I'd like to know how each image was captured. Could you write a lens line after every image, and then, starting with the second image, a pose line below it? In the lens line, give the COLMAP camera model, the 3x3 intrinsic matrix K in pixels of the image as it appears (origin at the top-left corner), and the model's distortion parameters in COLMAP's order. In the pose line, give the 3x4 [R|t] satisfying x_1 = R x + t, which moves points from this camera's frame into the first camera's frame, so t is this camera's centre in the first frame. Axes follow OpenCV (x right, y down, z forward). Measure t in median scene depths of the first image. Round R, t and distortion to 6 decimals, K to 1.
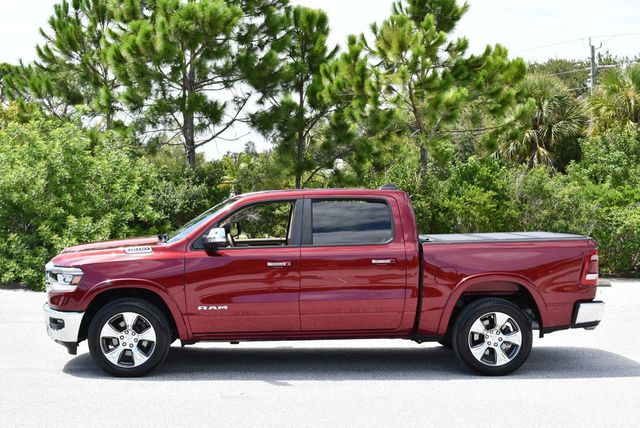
lens RADIAL K [[921.1, 0, 323.8], [0, 921.1, 218.9], [0, 0, 1]] dist [-0.051994, 0.000000]
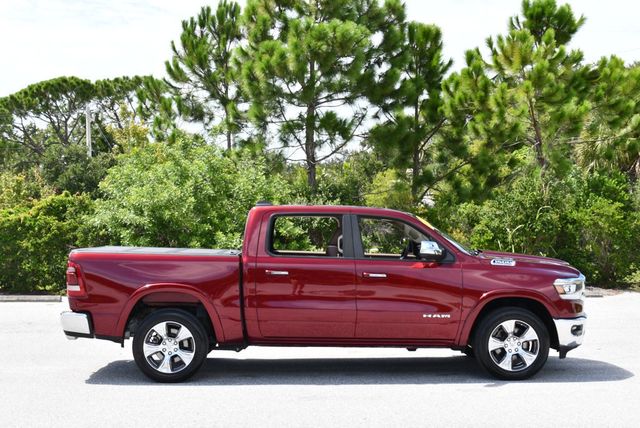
lens RADIAL K [[956.9, 0, 318.5], [0, 956.9, 223.9], [0, 0, 1]] dist [-0.058086, 0.000000]
pose [[0.997895, -0.012224, -0.063687, -0.075142], [0.011891, 0.999914, -0.005607, -0.004000], [0.063750, 0.004838, 0.997954, -0.066223]]
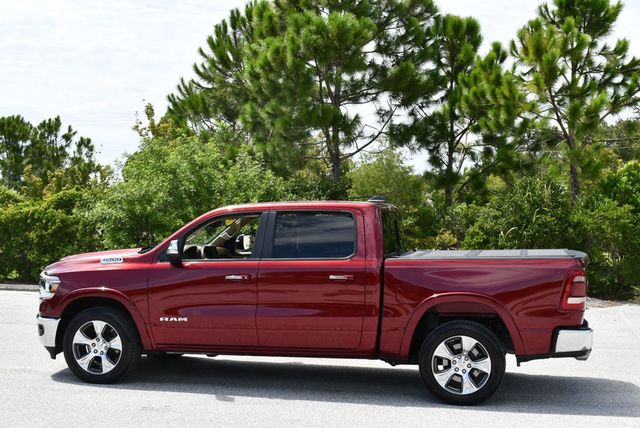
lens RADIAL K [[921.1, 0, 321.6], [0, 921.1, 216.1], [0, 0, 1]] dist [-0.051994, 0.000000]
pose [[0.960432, 0.006306, -0.278442, 0.129337], [-0.011263, 0.999805, -0.016205, -0.000641], [0.278285, 0.018700, 0.960316, 0.032506]]
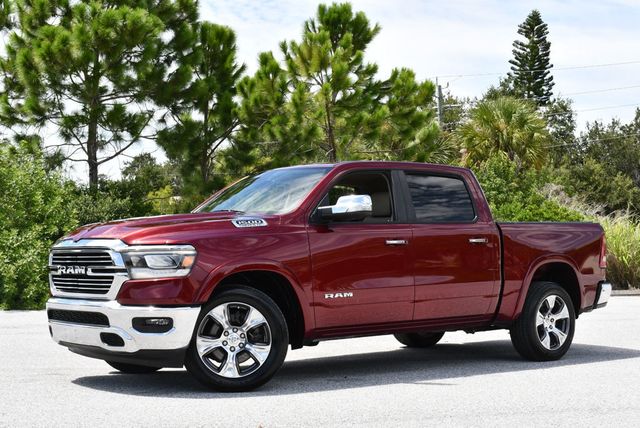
lens RADIAL K [[921.1, 0, 308.8], [0, 921.1, 223.4], [0, 0, 1]] dist [-0.051994, 0.000000]
pose [[0.983663, 0.002951, 0.179996, -0.104272], [0.004626, 0.999121, -0.041663, 0.025338], [-0.179961, 0.041815, 0.982785, 0.031791]]
